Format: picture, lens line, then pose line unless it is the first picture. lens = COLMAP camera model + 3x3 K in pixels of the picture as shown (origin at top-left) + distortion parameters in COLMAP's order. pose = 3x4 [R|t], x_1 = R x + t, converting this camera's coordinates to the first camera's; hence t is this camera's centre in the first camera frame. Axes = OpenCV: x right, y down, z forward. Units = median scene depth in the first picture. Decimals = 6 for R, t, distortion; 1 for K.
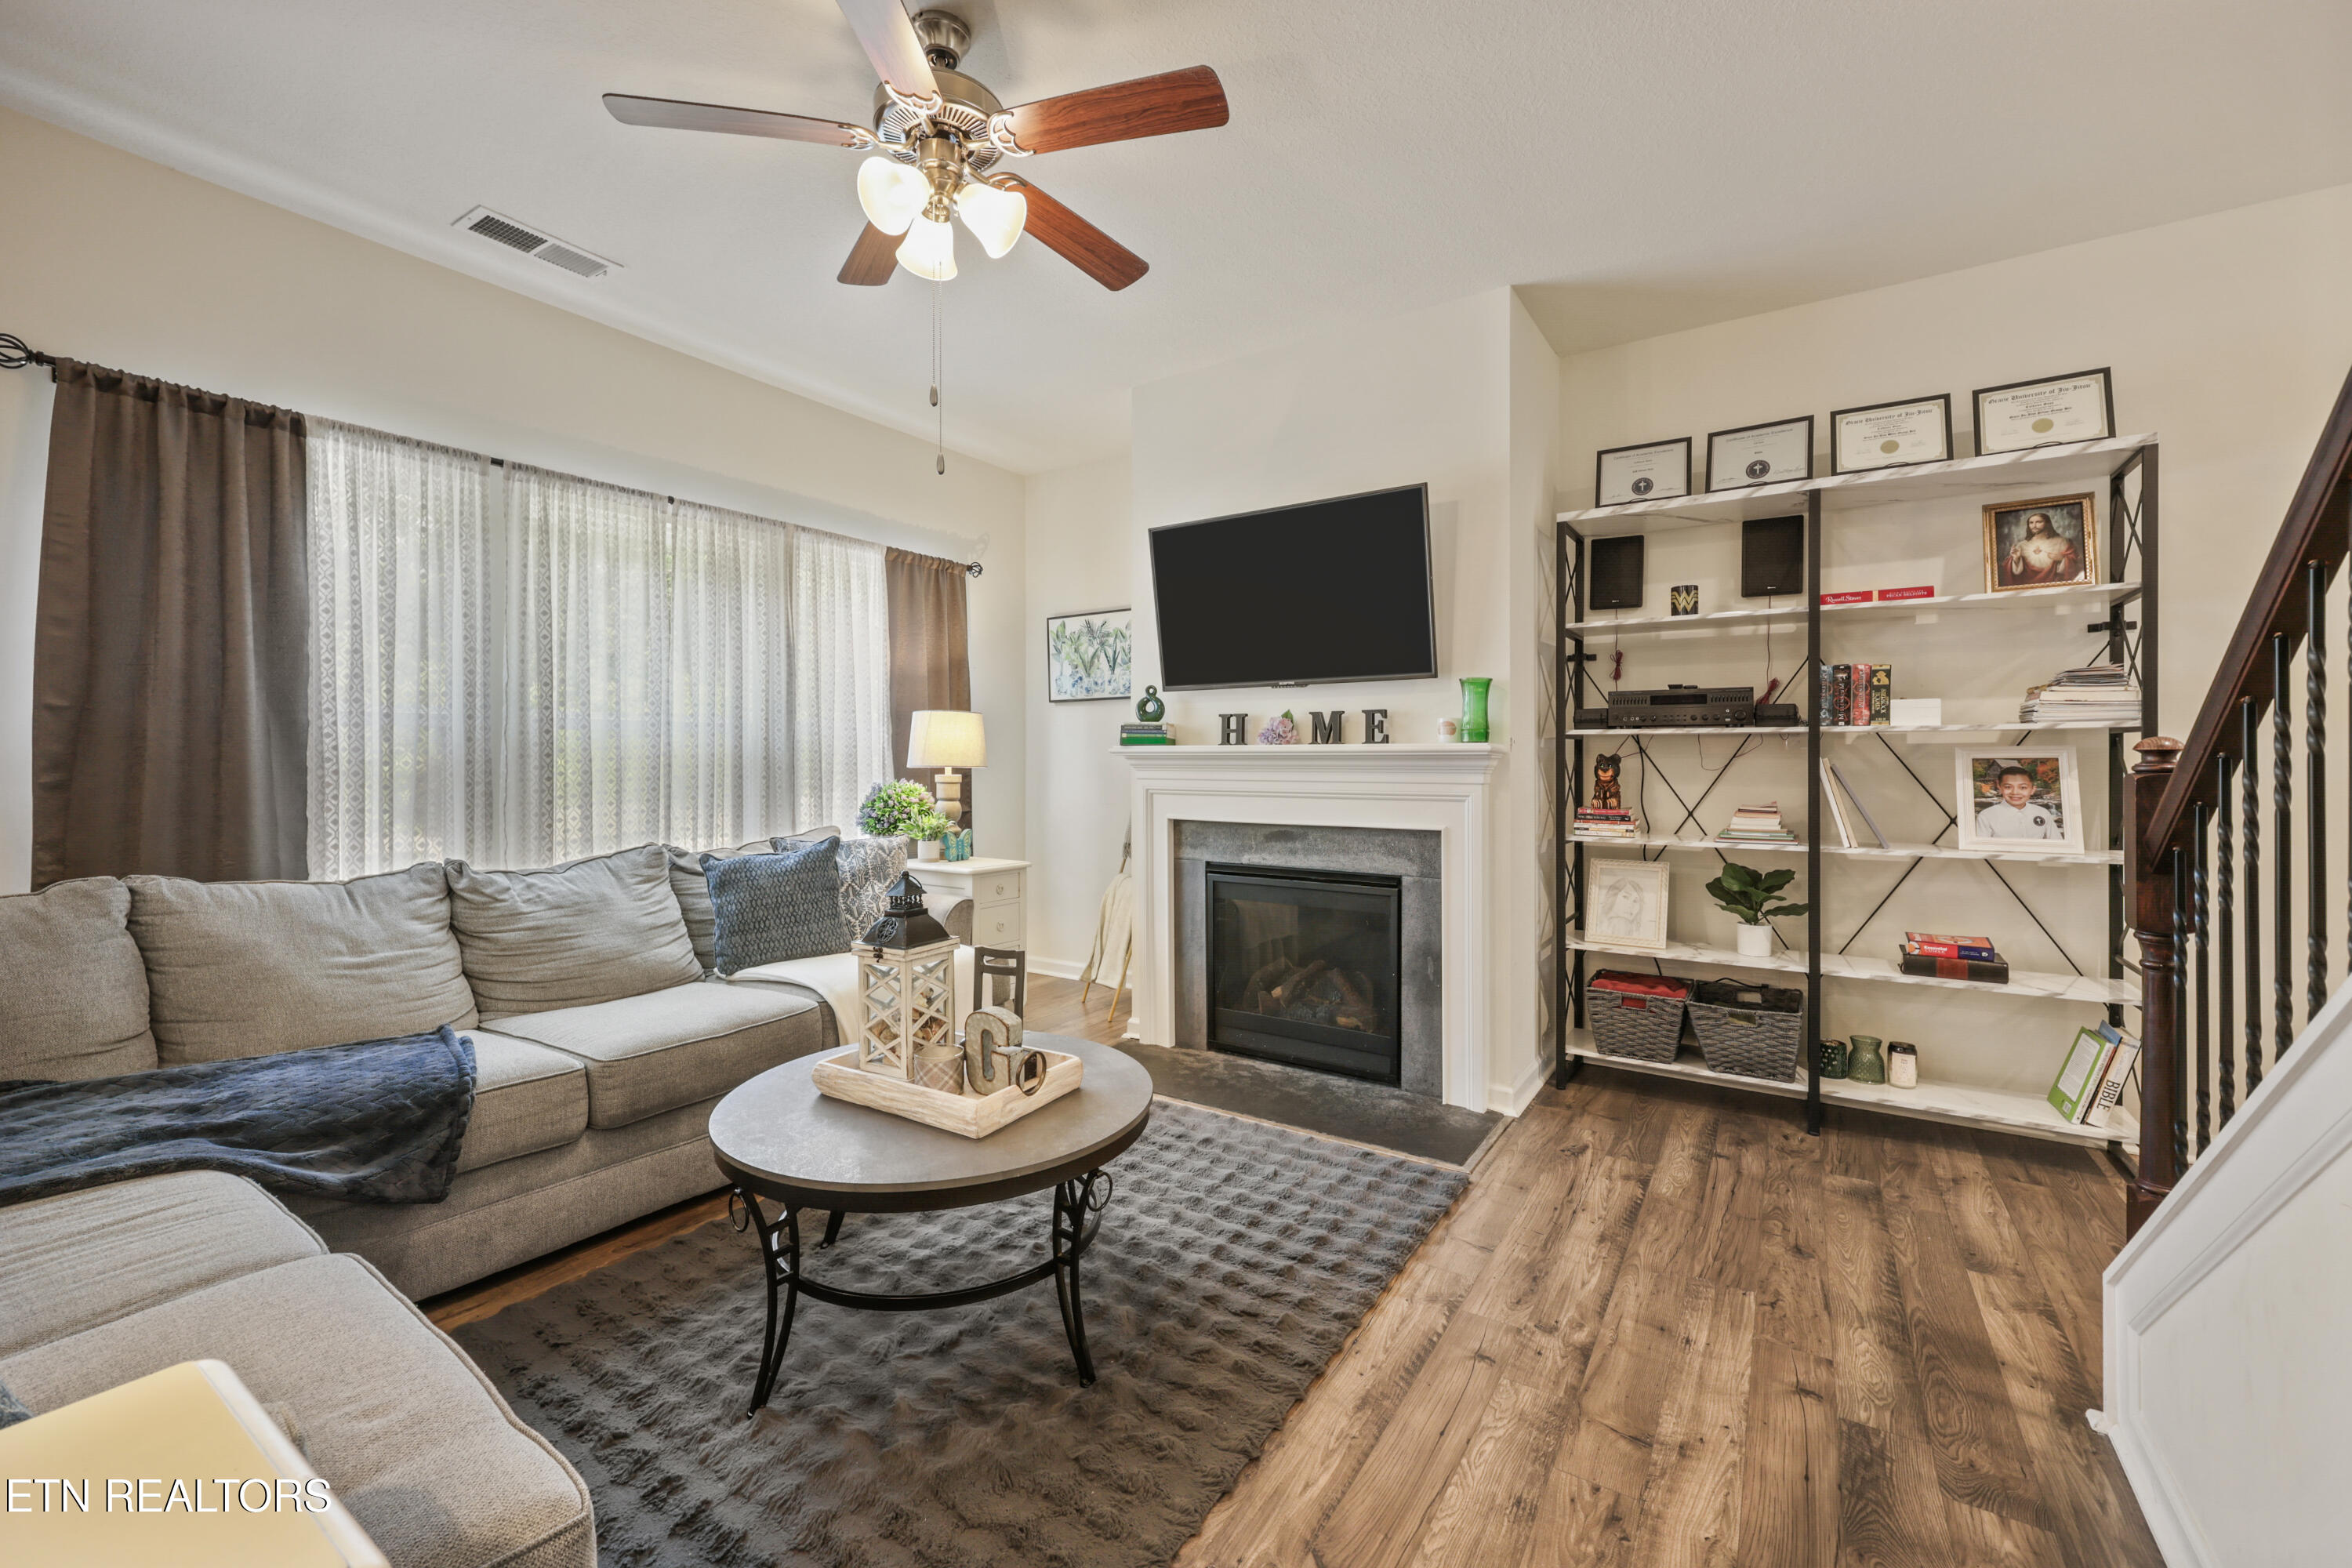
lens RADIAL K [[946.3, 0, 1175.9], [0, 946.3, 759.0], [0, 0, 1]] dist [0.000464, 0.000249]
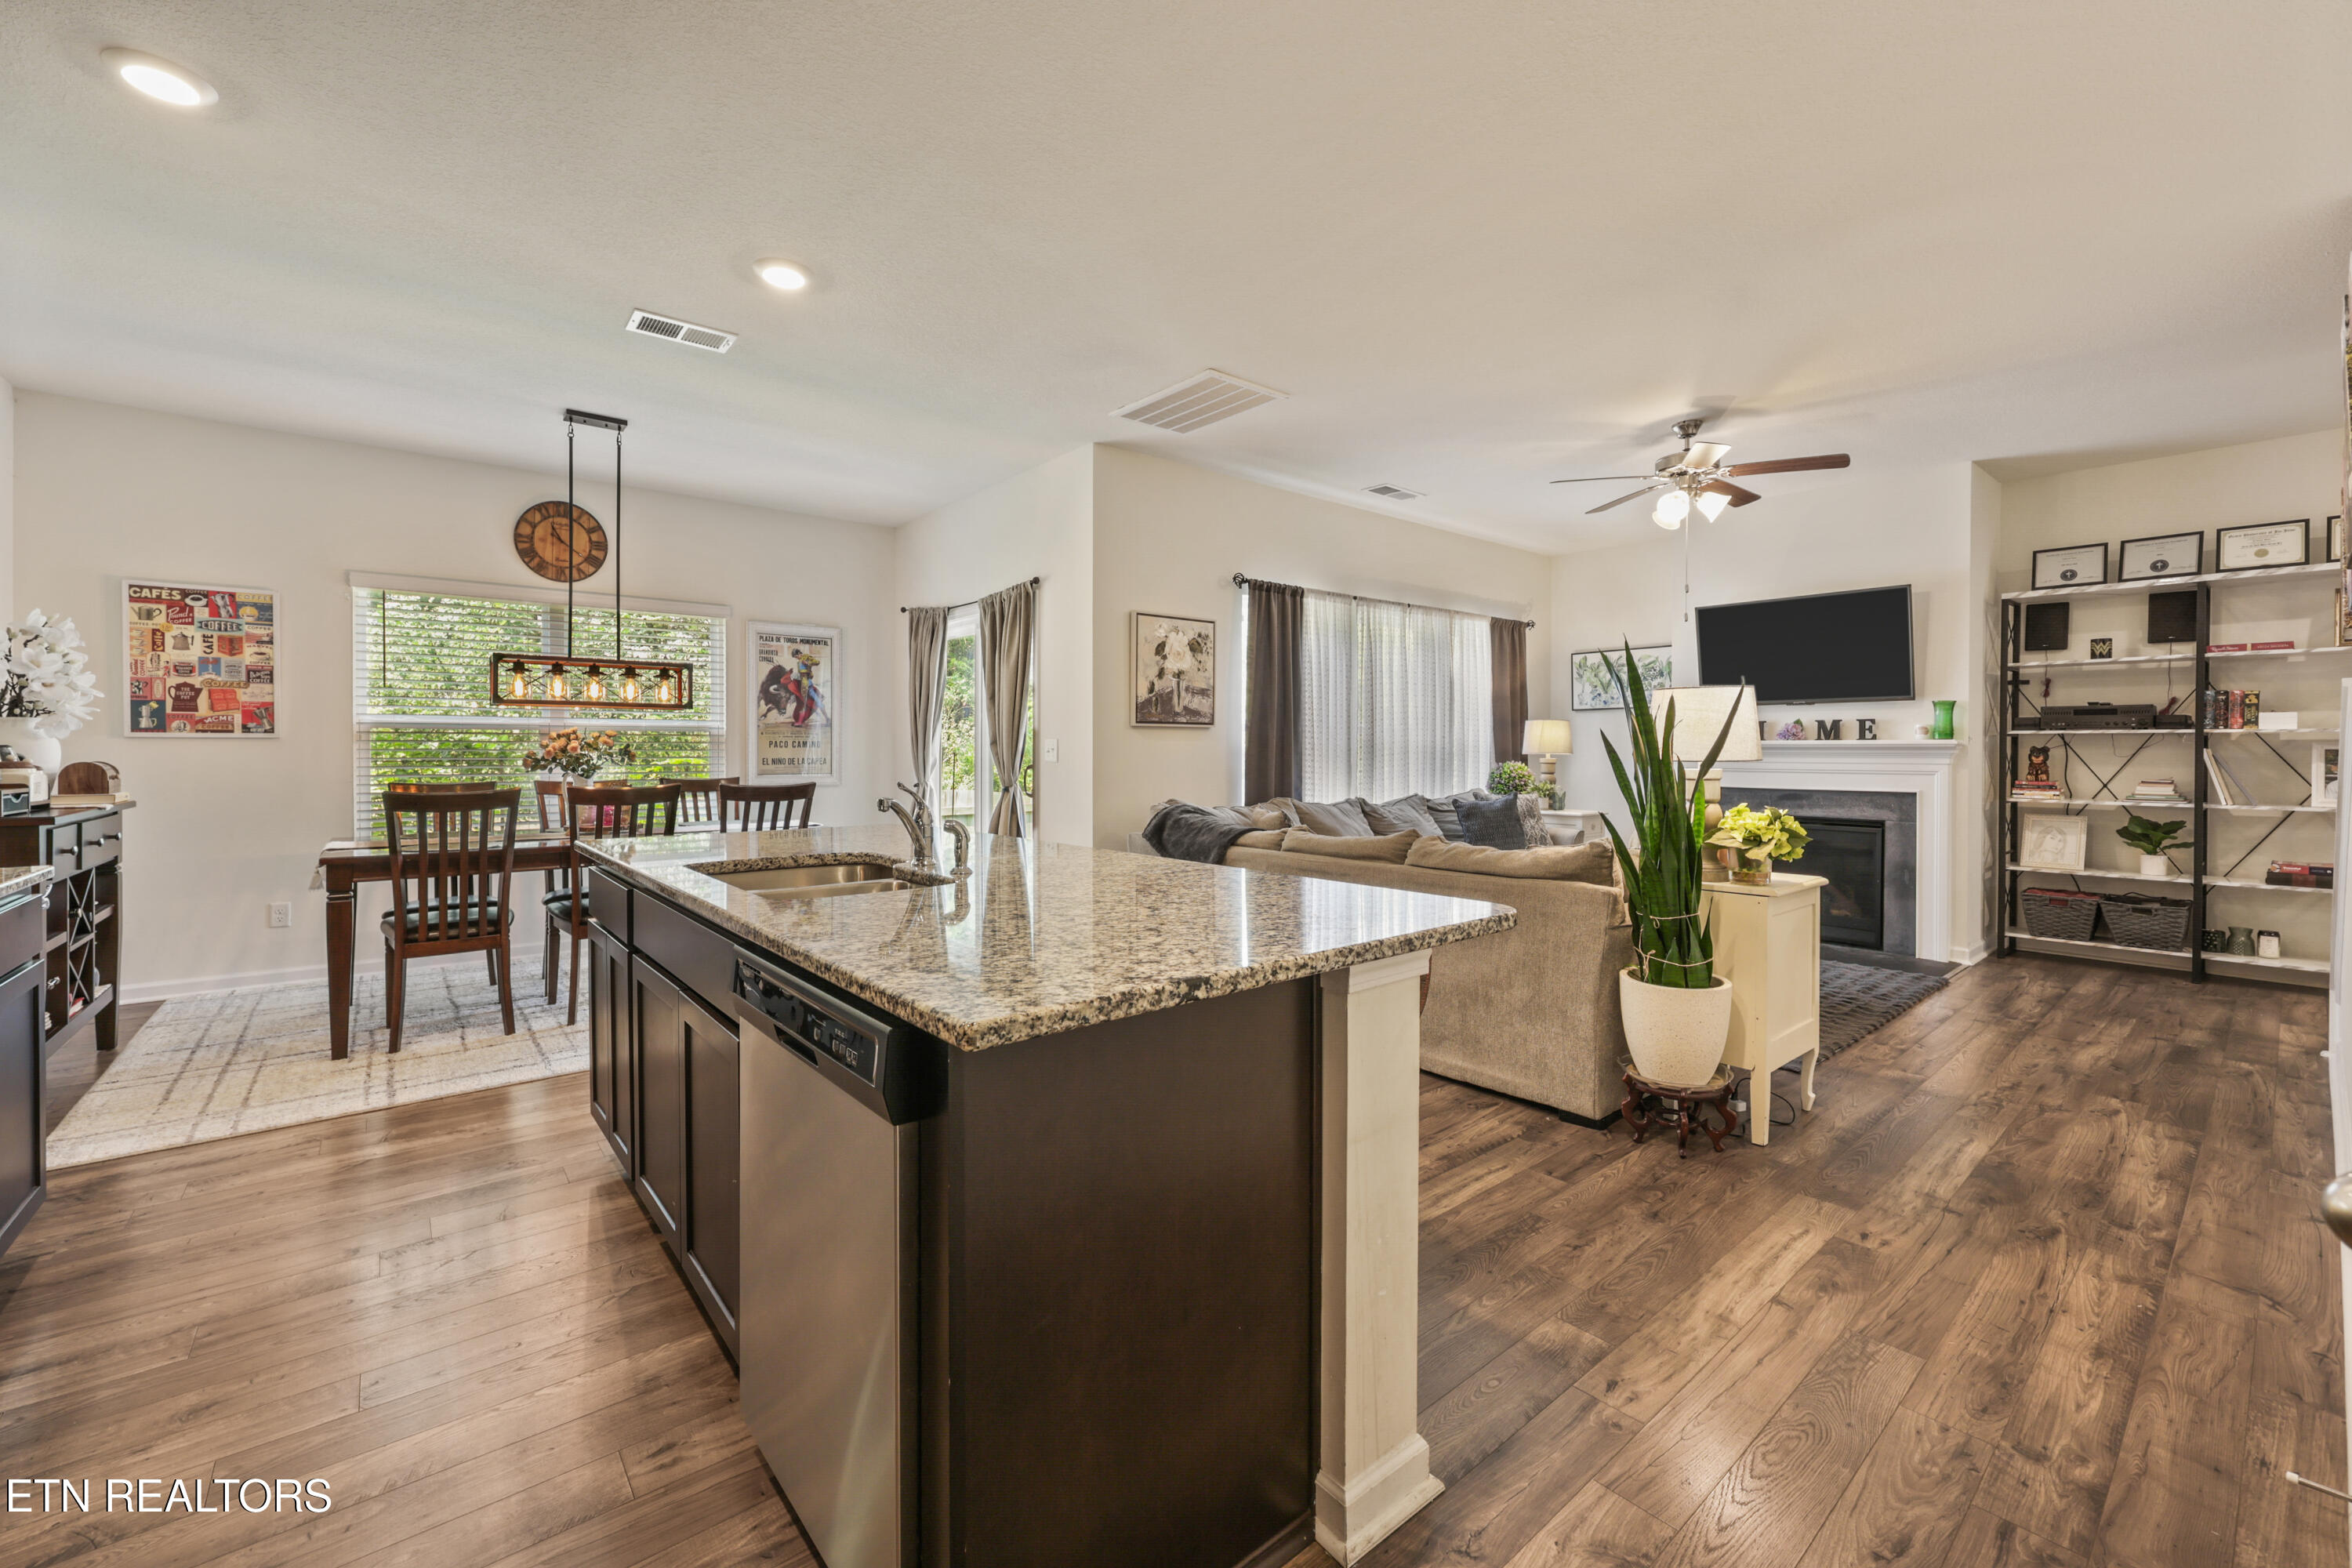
lens RADIAL K [[946.3, 0, 1175.9], [0, 946.3, 759.0], [0, 0, 1]] dist [0.000464, 0.000249]
pose [[0.958514, 0.004199, -0.285016, -0.488017], [-0.001096, 0.999938, 0.011046, 0.000075], [0.285044, -0.010276, 0.958459, -0.950569]]
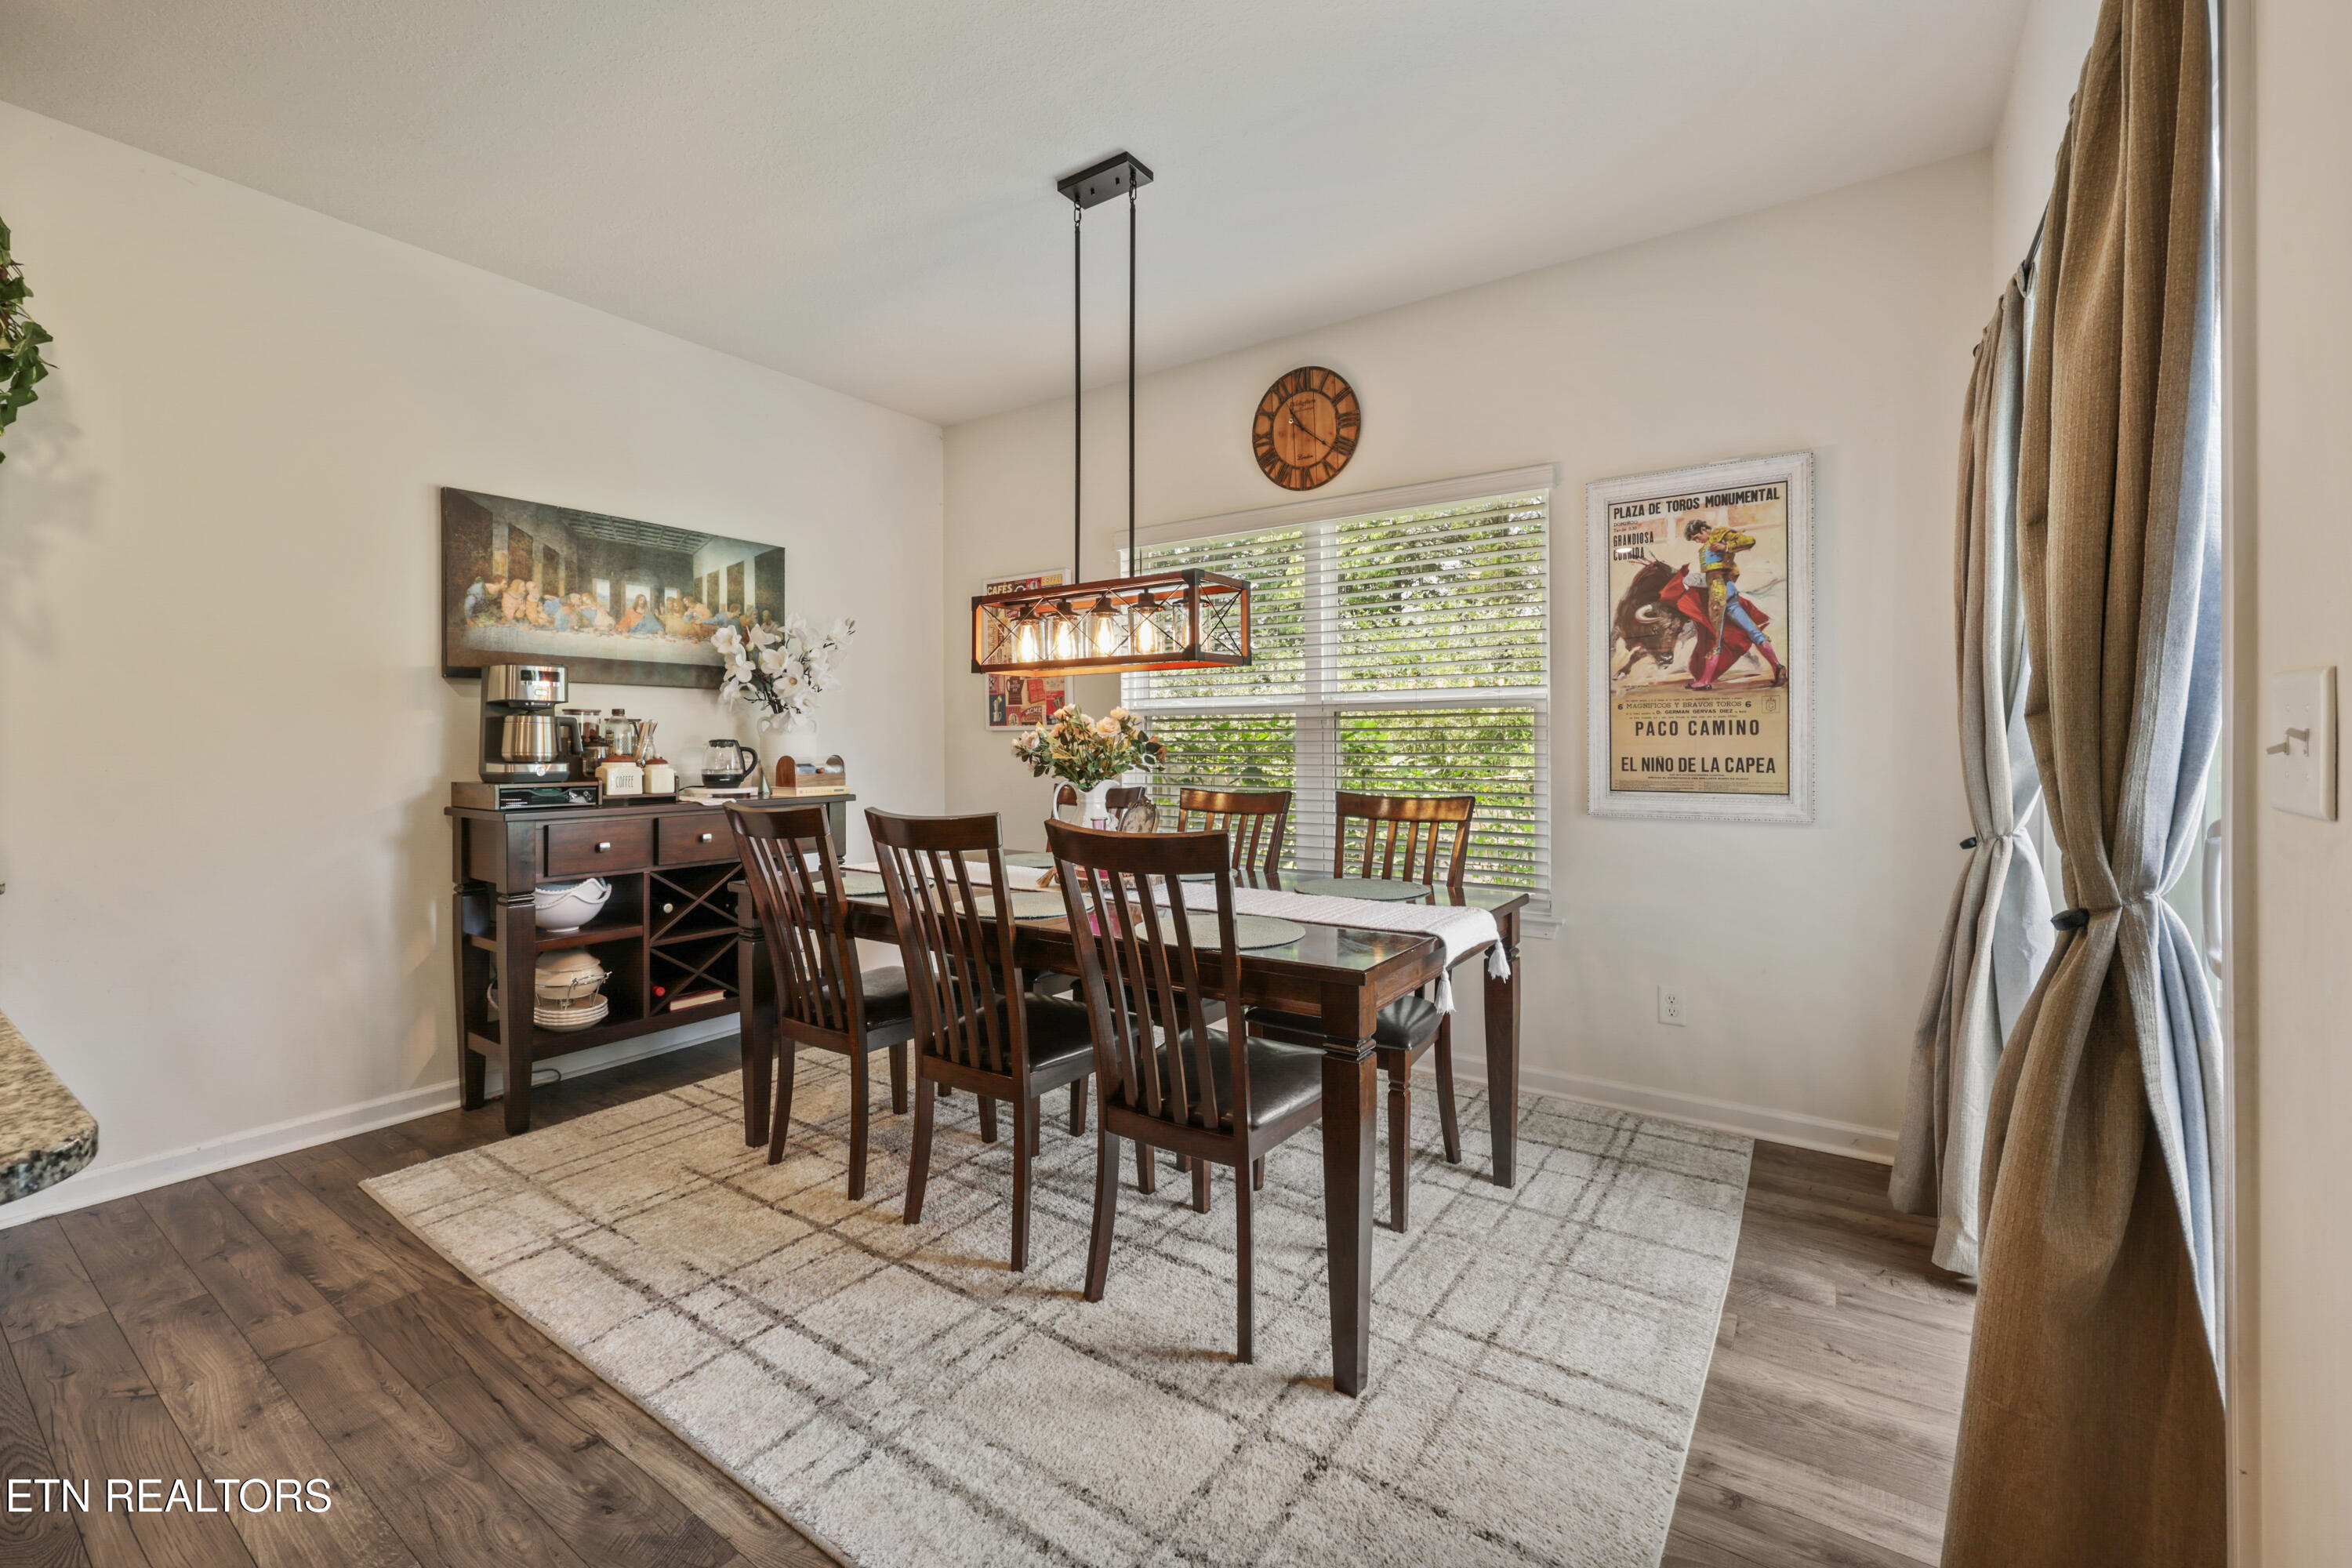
lens RADIAL K [[957.8, 0, 1181.1], [0, 957.8, 738.5], [0, 0, 1]] dist [0.000122, -0.000058]
pose [[-0.012932, -0.002853, -0.999912, -0.883811], [0.004801, 0.999984, -0.002915, 0.002330], [0.999905, -0.004839, -0.012918, 0.226139]]
